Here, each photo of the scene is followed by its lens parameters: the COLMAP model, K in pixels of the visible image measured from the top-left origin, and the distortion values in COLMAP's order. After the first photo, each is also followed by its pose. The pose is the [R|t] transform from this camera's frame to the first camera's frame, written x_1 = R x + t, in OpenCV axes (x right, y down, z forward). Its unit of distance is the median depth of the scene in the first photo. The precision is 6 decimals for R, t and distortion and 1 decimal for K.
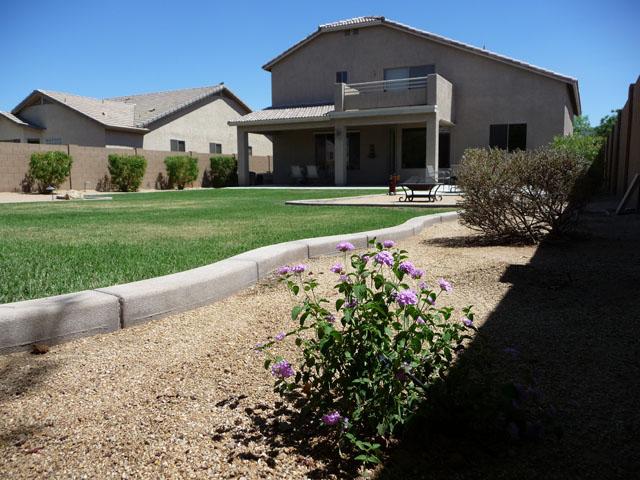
lens RADIAL K [[525.2, 0, 320.0], [0, 525.2, 240.0], [0, 0, 1]] dist [-0.040471, 0.050995]
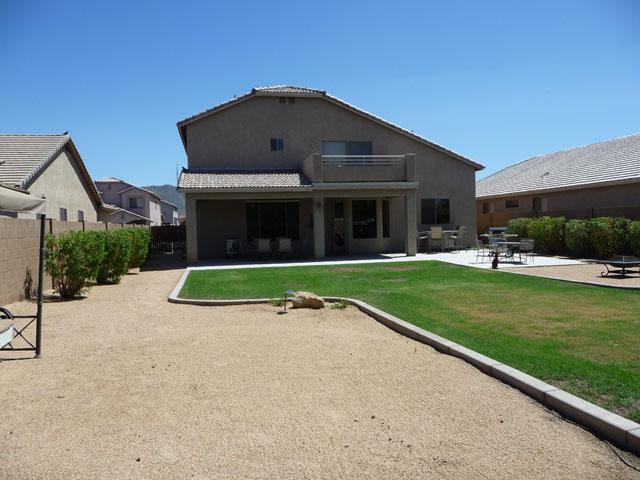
lens RADIAL K [[525.2, 0, 320.0], [0, 525.2, 240.0], [0, 0, 1]] dist [-0.040471, 0.050995]
pose [[0.777143, -0.029579, 0.628628, -0.526249], [0.096029, 0.992771, -0.072003, -0.065745], [-0.621954, 0.116324, 0.774366, 0.244579]]
